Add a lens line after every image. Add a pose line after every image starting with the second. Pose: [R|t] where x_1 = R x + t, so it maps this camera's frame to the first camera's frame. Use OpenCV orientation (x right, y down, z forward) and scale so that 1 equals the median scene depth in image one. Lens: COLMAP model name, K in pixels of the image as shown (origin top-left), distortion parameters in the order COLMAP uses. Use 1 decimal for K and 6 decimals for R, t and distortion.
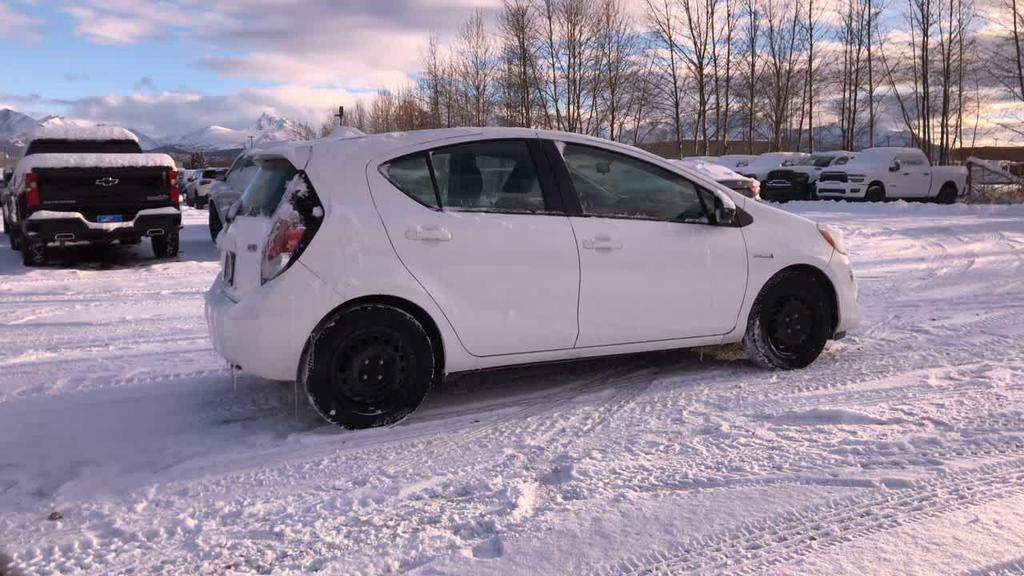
lens RADIAL K [[841.1, 0, 515.8], [0, 841.1, 285.5], [0, 0, 1]] dist [0.029659, -0.012882]
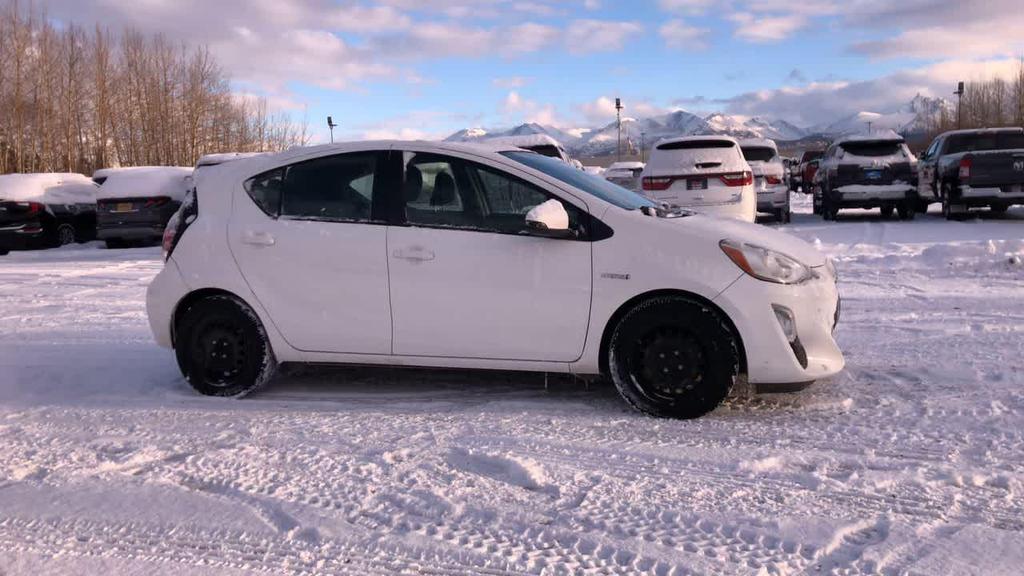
lens RADIAL K [[837.4, 0, 507.2], [0, 837.4, 286.7], [0, 0, 1]] dist [0.040782, -0.047352]
pose [[0.735985, 0.068956, -0.673477, 0.835259], [-0.058408, 0.997557, 0.038309, -0.053759], [0.674473, 0.011142, 0.738215, 0.333884]]
